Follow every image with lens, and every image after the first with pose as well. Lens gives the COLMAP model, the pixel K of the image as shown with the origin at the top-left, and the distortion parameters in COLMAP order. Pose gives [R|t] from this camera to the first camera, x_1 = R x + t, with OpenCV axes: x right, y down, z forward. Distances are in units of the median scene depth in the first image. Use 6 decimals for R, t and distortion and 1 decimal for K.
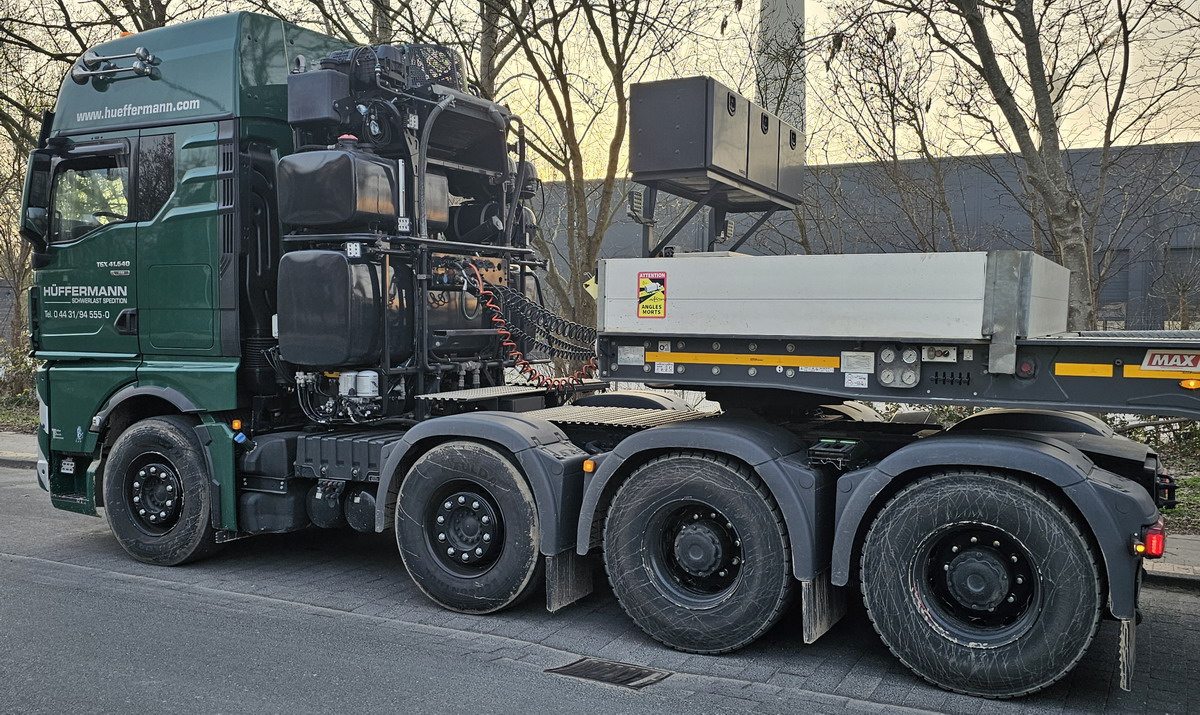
lens RADIAL K [[1077.0, 0, 592.5], [0, 1077.0, 366.3], [0, 0, 1]] dist [0.117569, -0.190379]
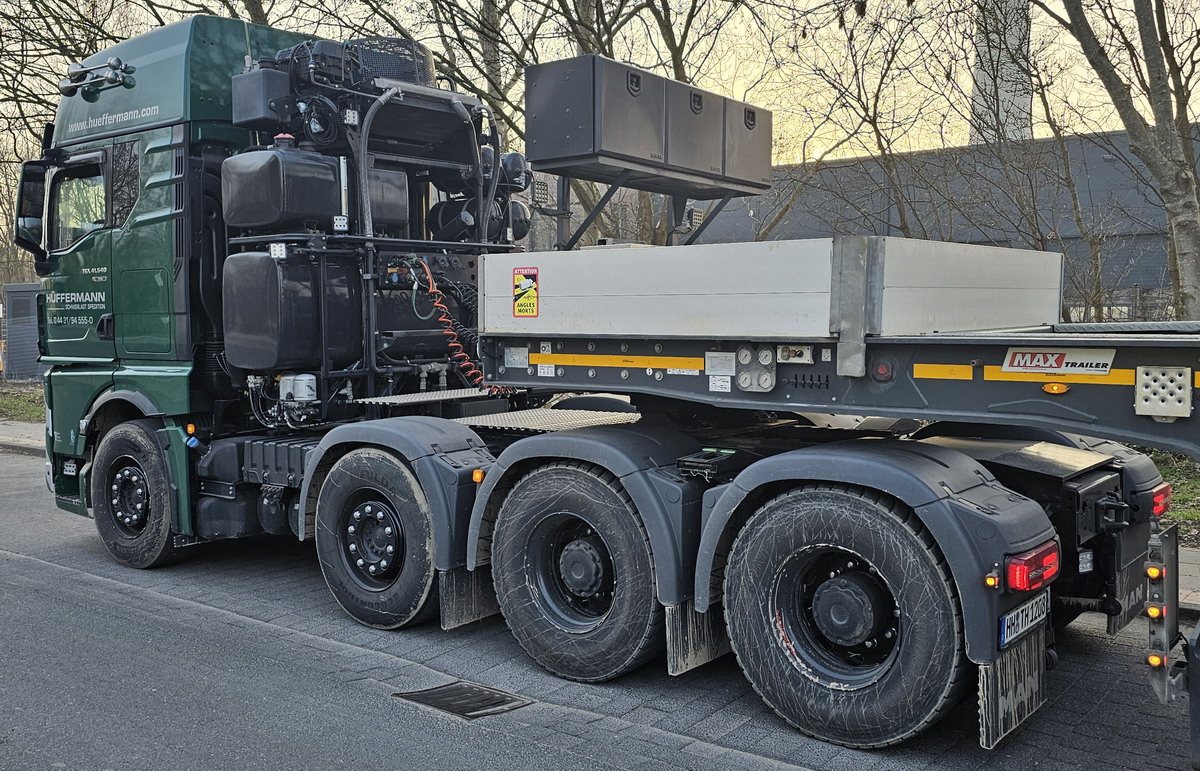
lens RADIAL K [[1106.7, 0, 612.9], [0, 1106.7, 354.6], [0, 0, 1]] dist [0.118062, -0.193807]
pose [[0.984245, -0.009093, -0.176575, 0.239289], [0.007977, 0.999943, -0.007031, -0.004194], [0.176629, 0.005511, 0.984262, 0.058780]]
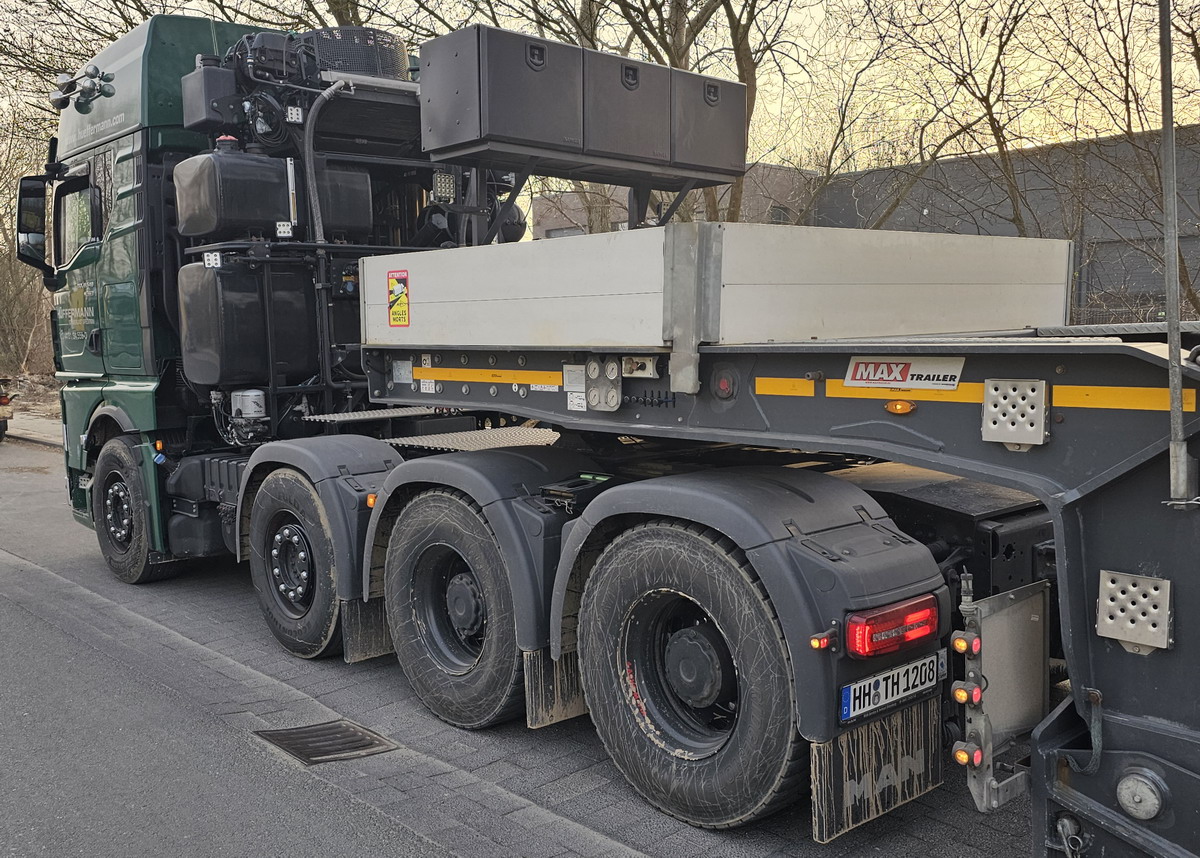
lens RADIAL K [[1124.1, 0, 586.7], [0, 1124.1, 431.9], [0, 0, 1]] dist [0.132571, -0.236708]
pose [[0.933663, 0.005593, -0.358109, 0.405979], [0.012370, 0.998778, 0.047851, -0.002802], [0.357939, -0.049106, 0.932453, 0.185358]]
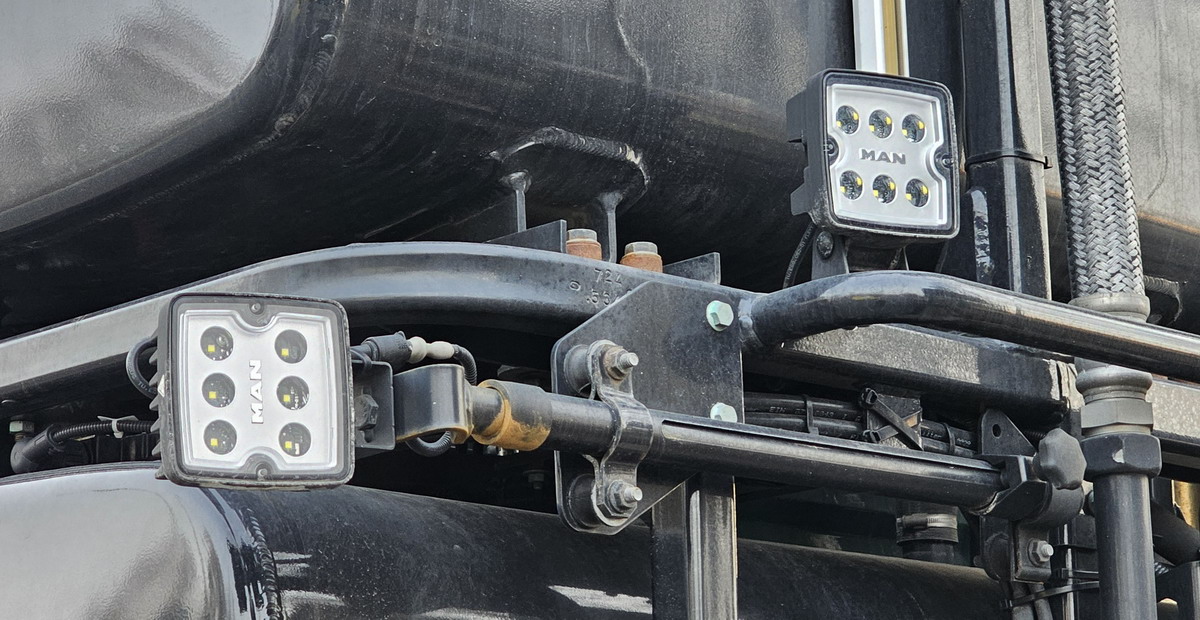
lens RADIAL K [[3245.2, 0, 600.0], [0, 3245.2, 310.0], [0, 0, 1]] dist [-0.528665, -0.041389]
pose [[0.949074, -0.088303, -0.302426, -0.115555], [0.004660, 0.963748, -0.266773, -0.046216], [0.315020, 0.251777, 0.915080, 0.741283]]
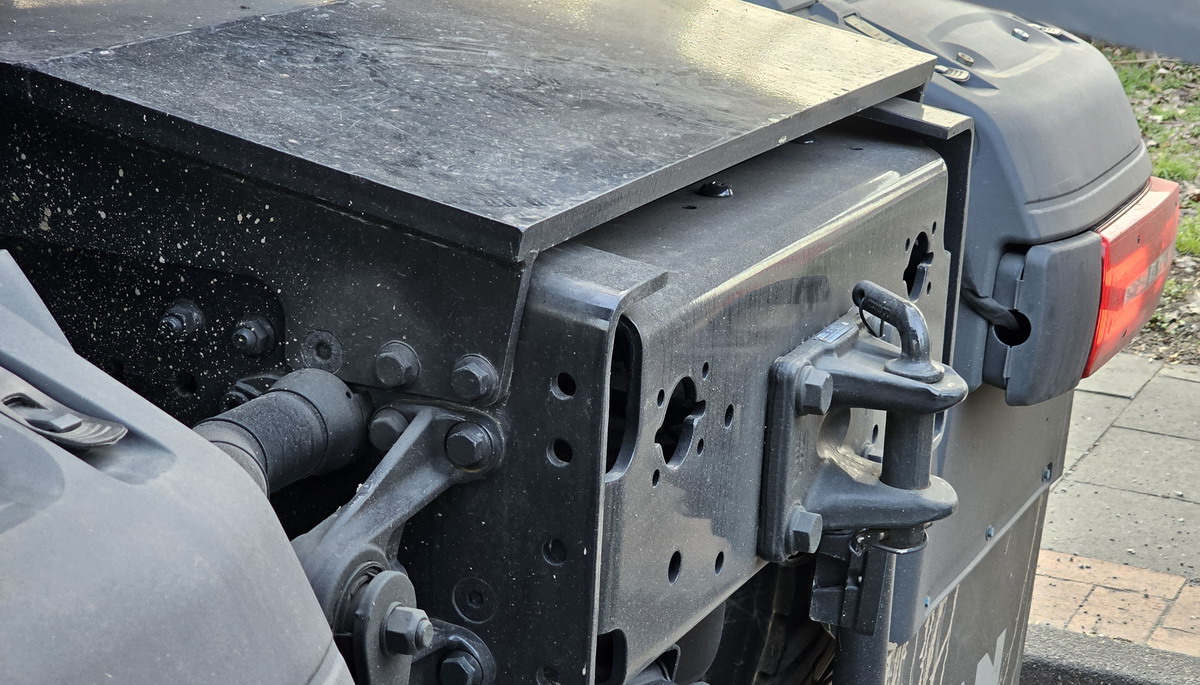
lens RADIAL K [[2583.7, 0, 600.0], [0, 2583.7, 342.5], [0, 0, 1]] dist [0.002406, 0.010548]
pose [[0.995072, 0.029003, 0.094822, 0.371381], [-0.048949, 0.975308, 0.215356, 0.031773], [-0.086235, -0.218936, 0.971921, 0.567841]]
